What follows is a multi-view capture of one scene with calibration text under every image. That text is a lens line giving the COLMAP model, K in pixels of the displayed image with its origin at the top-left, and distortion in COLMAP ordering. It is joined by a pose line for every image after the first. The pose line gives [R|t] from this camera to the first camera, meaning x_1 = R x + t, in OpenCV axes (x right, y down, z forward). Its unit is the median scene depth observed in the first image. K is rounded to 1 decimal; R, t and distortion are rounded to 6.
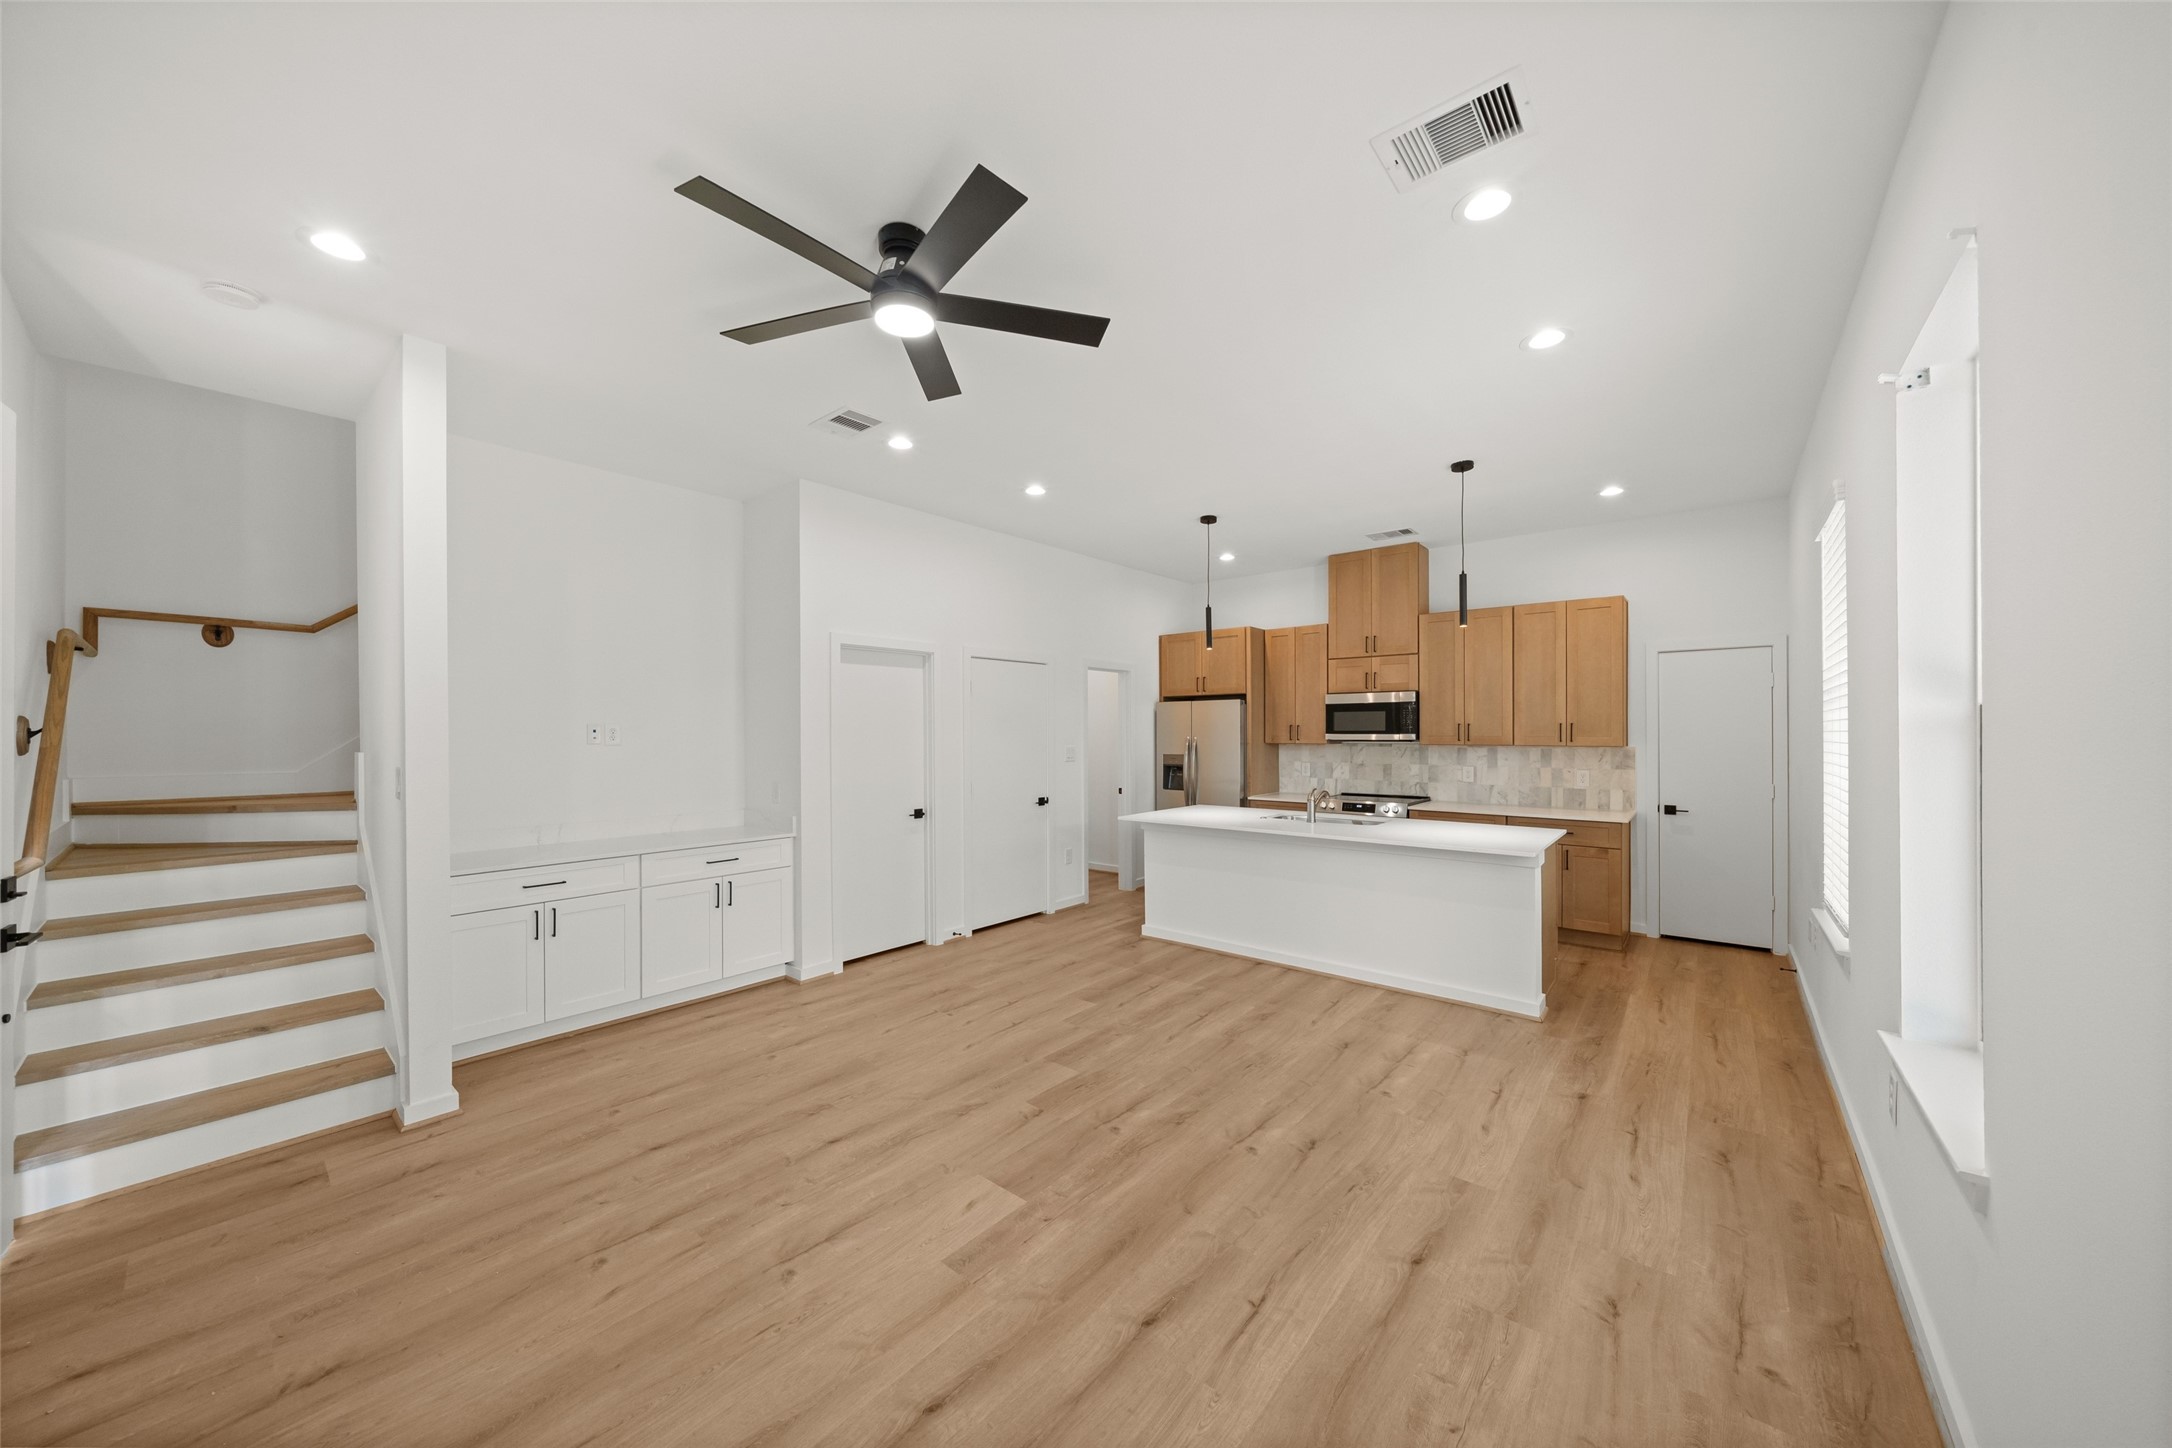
lens RADIAL K [[748.1, 0, 1093.6], [0, 748.1, 728.0], [0, 0, 1]] dist [-0.006645, 0.000300]
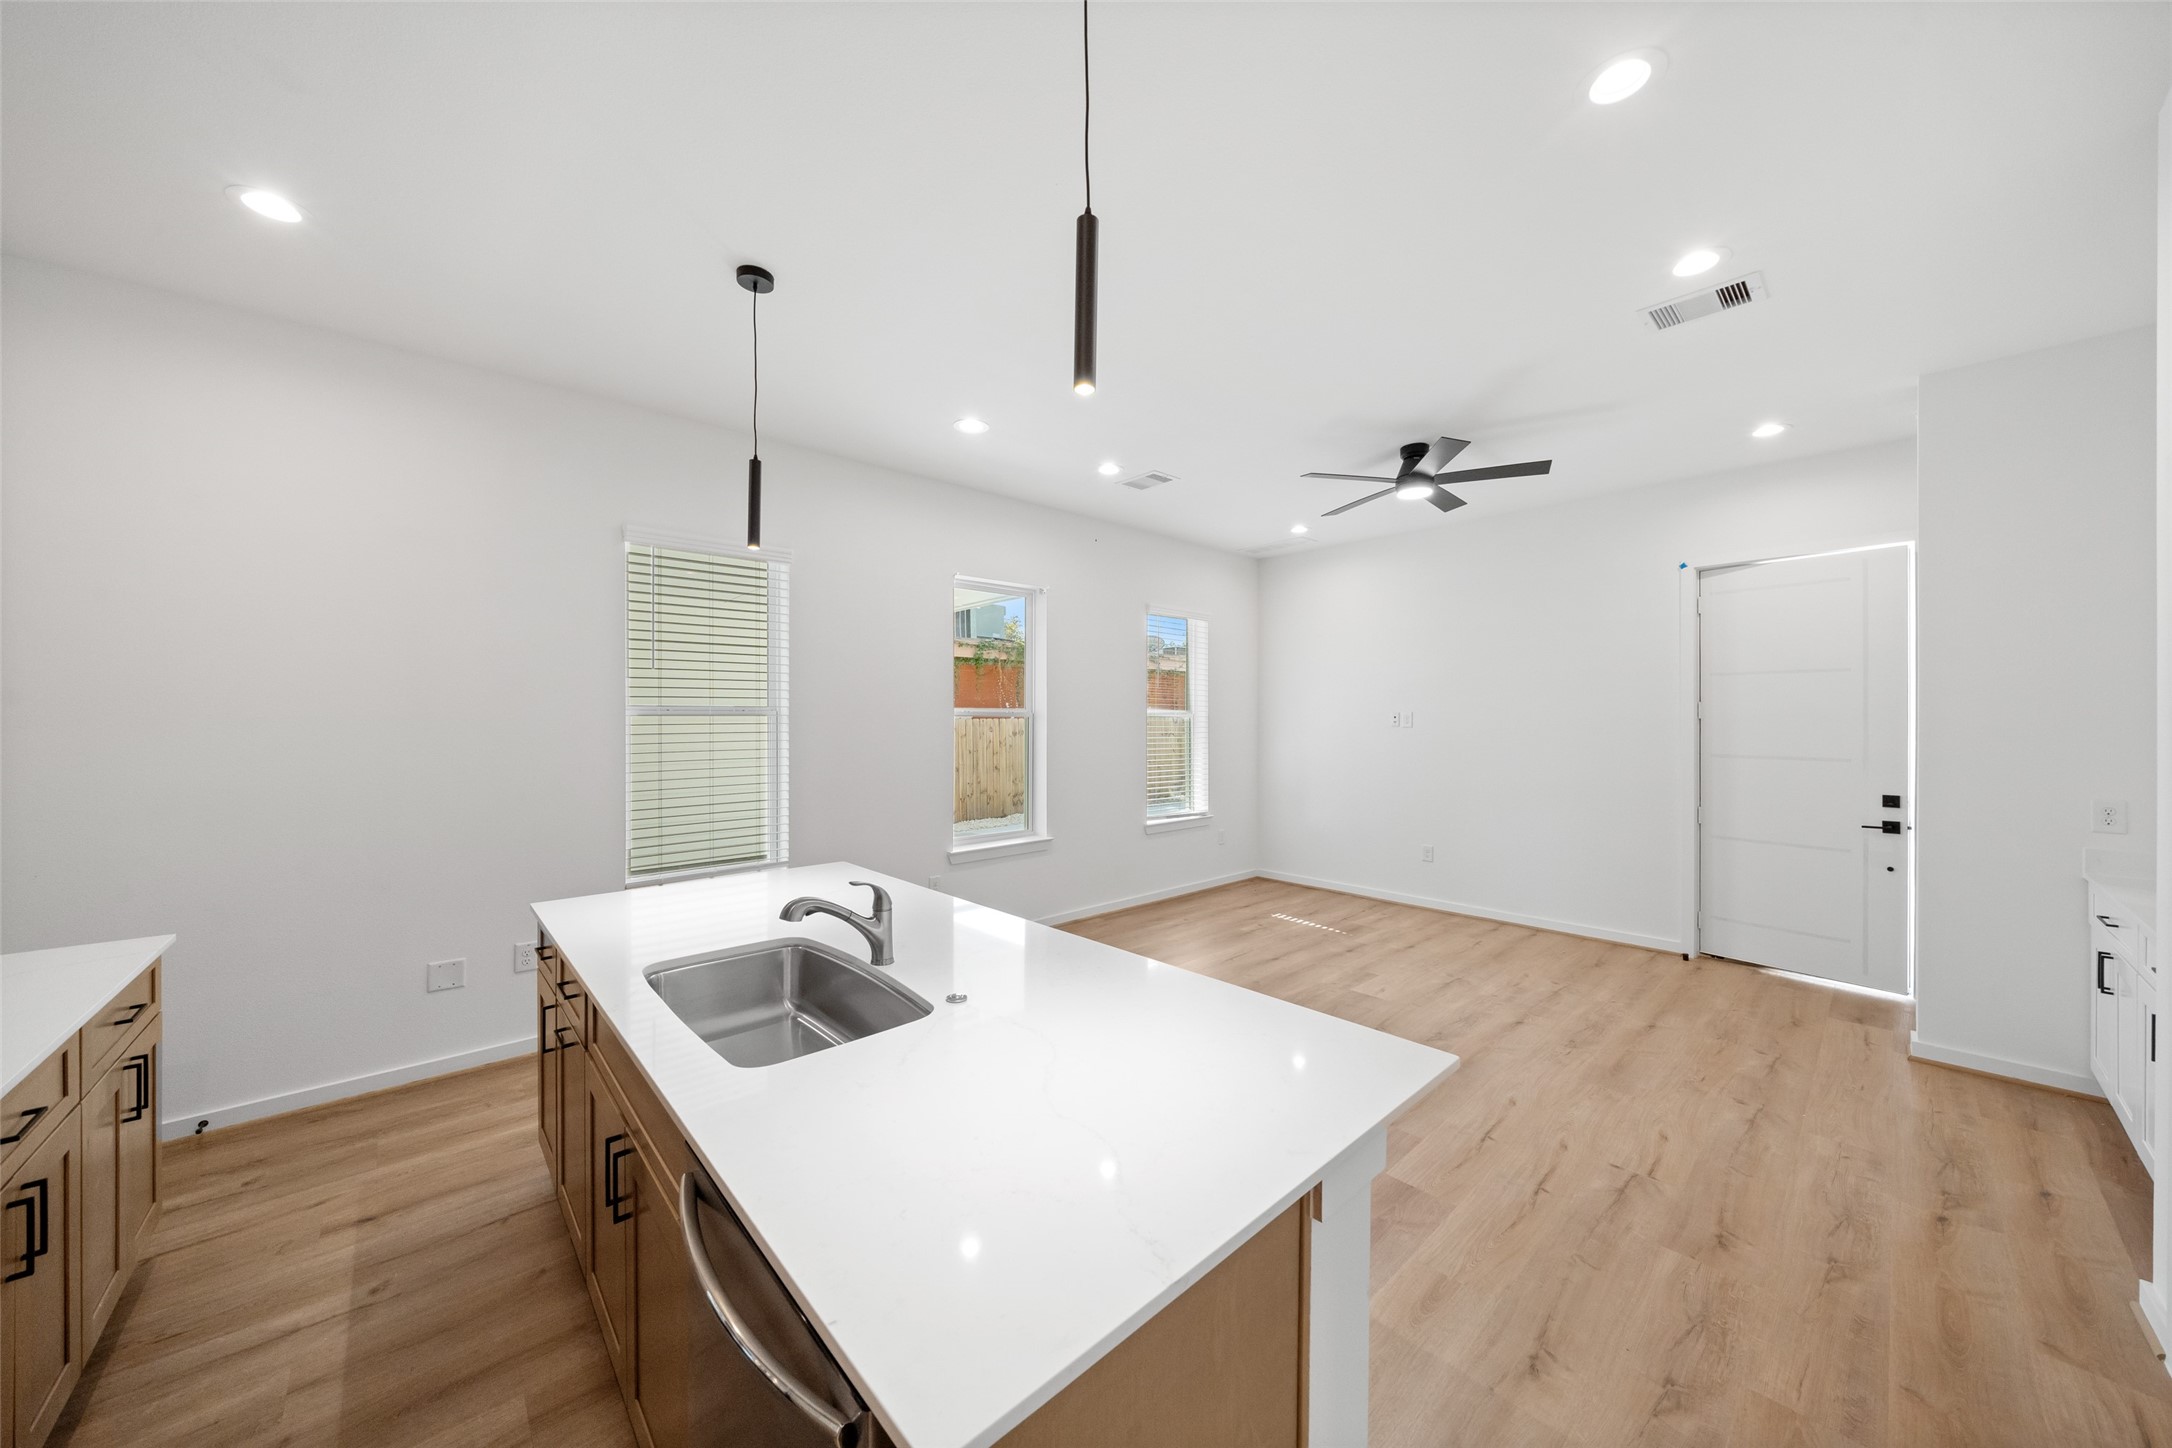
lens RADIAL K [[748.1, 0, 1088.6], [0, 748.1, 718.7], [0, 0, 1]] dist [-0.006645, 0.000300]
pose [[-0.990446, 0.004778, 0.137817, 0.250360], [0.004292, 0.999983, -0.003824, 0.003793], [-0.137833, -0.003196, -0.990450, 2.585512]]
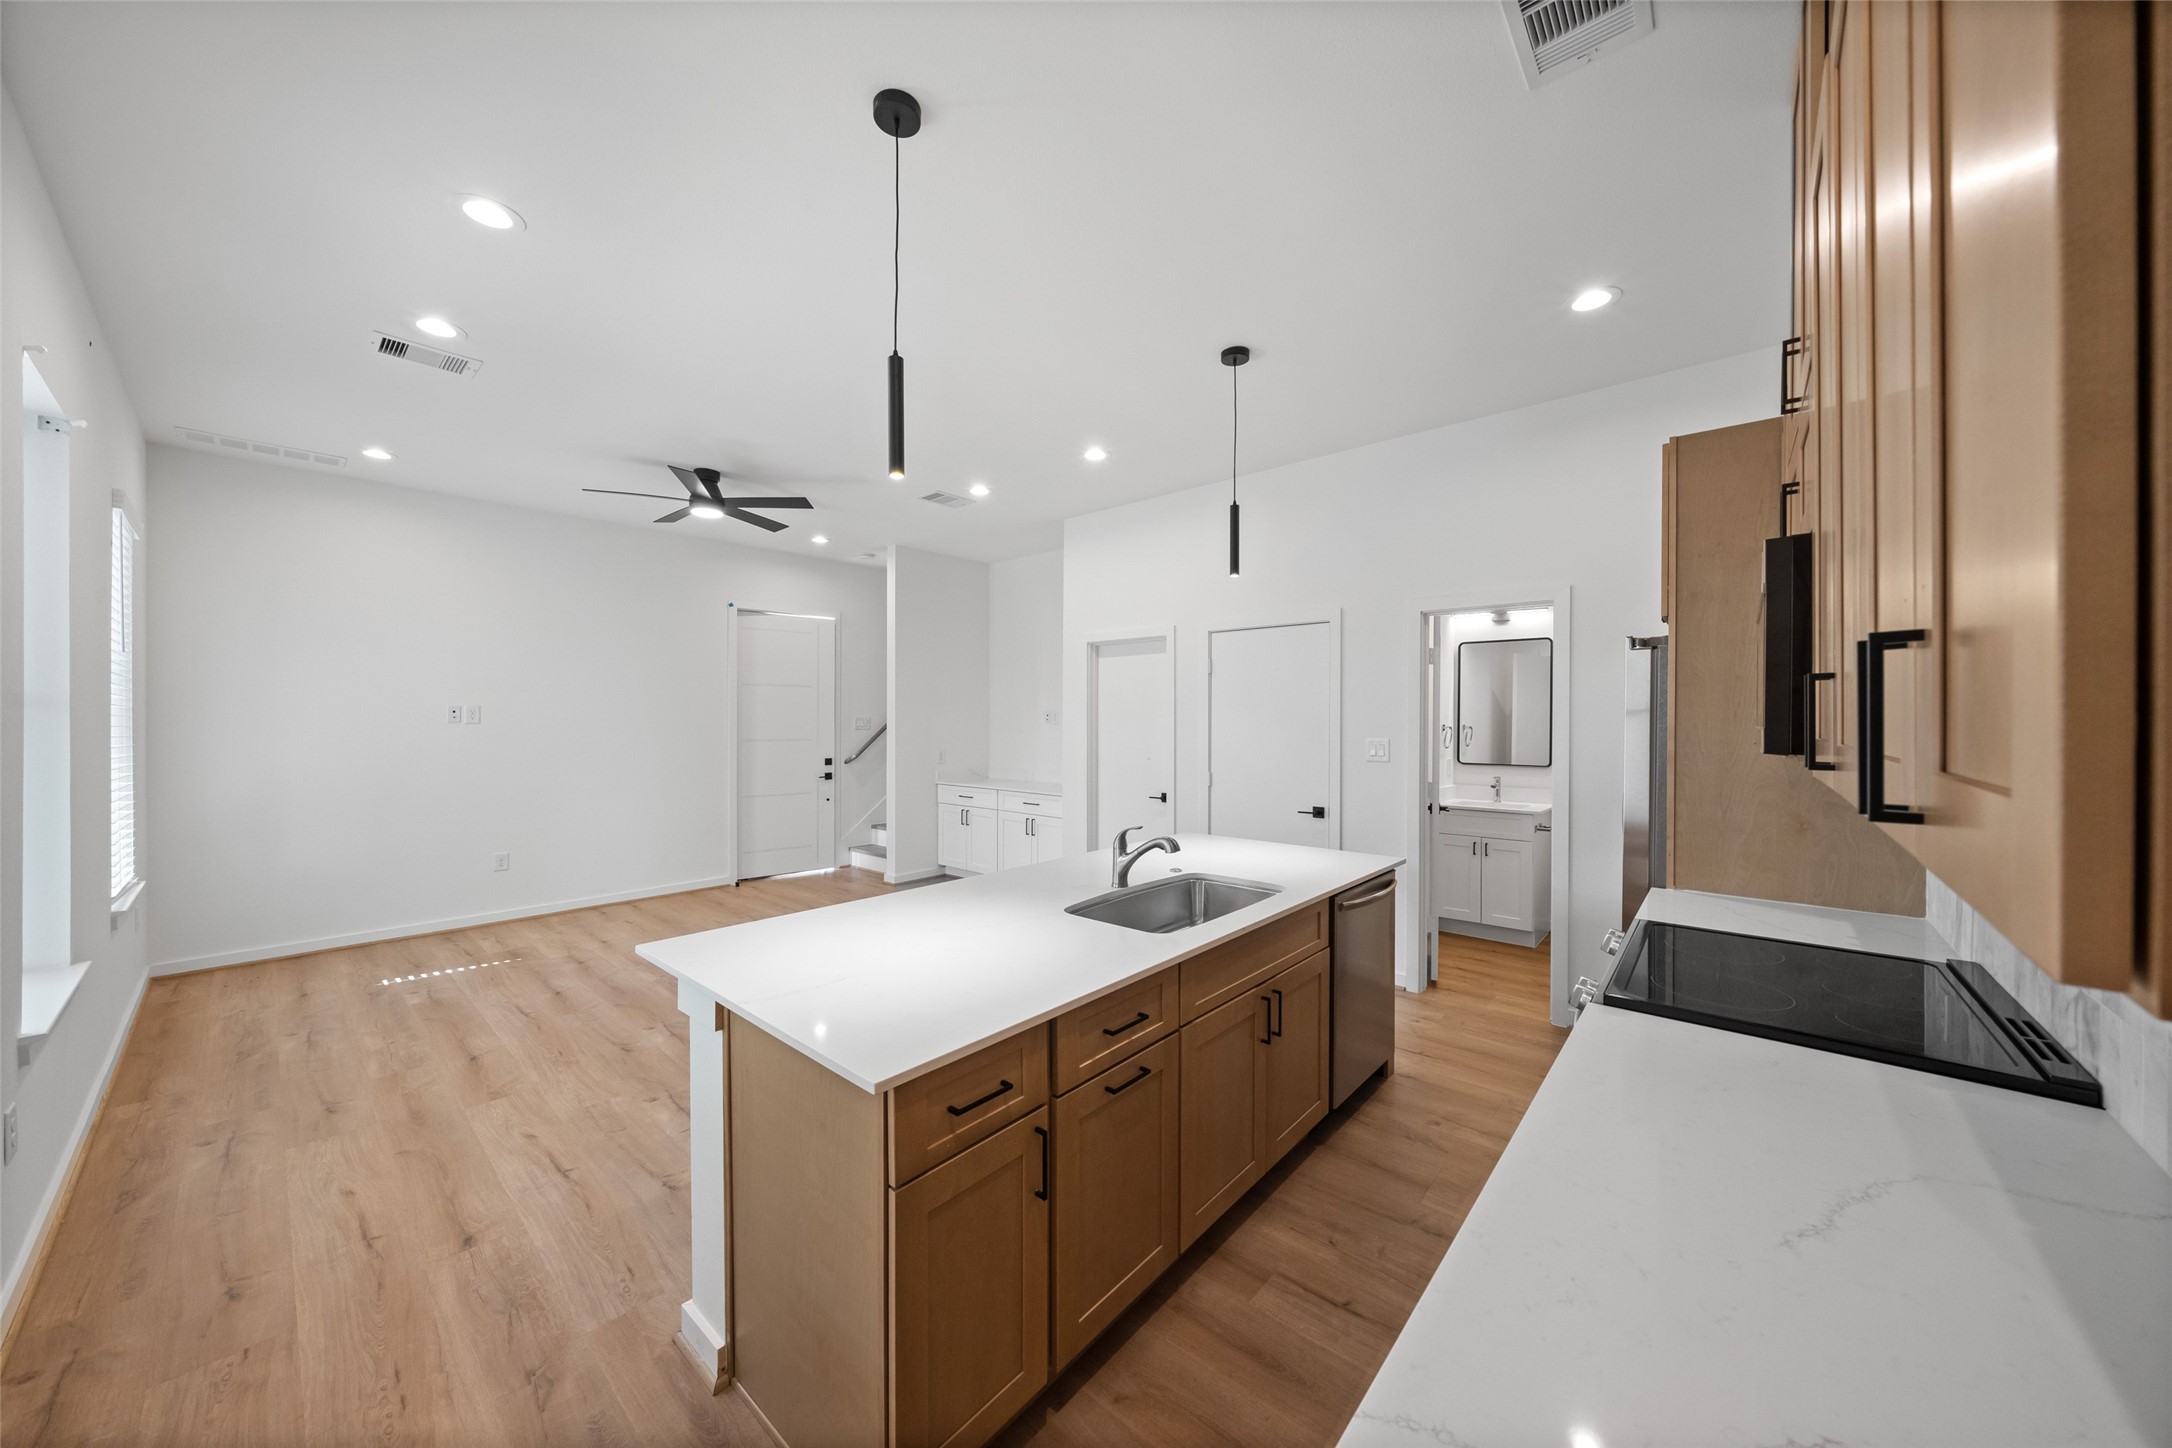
lens RADIAL K [[748.1, 0, 1093.0], [0, 748.1, 719.3], [0, 0, 1]] dist [-0.006645, 0.000300]
pose [[-0.032154, 0.005591, -0.999467, 1.559369], [0.001812, 0.999983, 0.005536, 0.006844], [0.999481, -0.001633, -0.032164, 1.886835]]
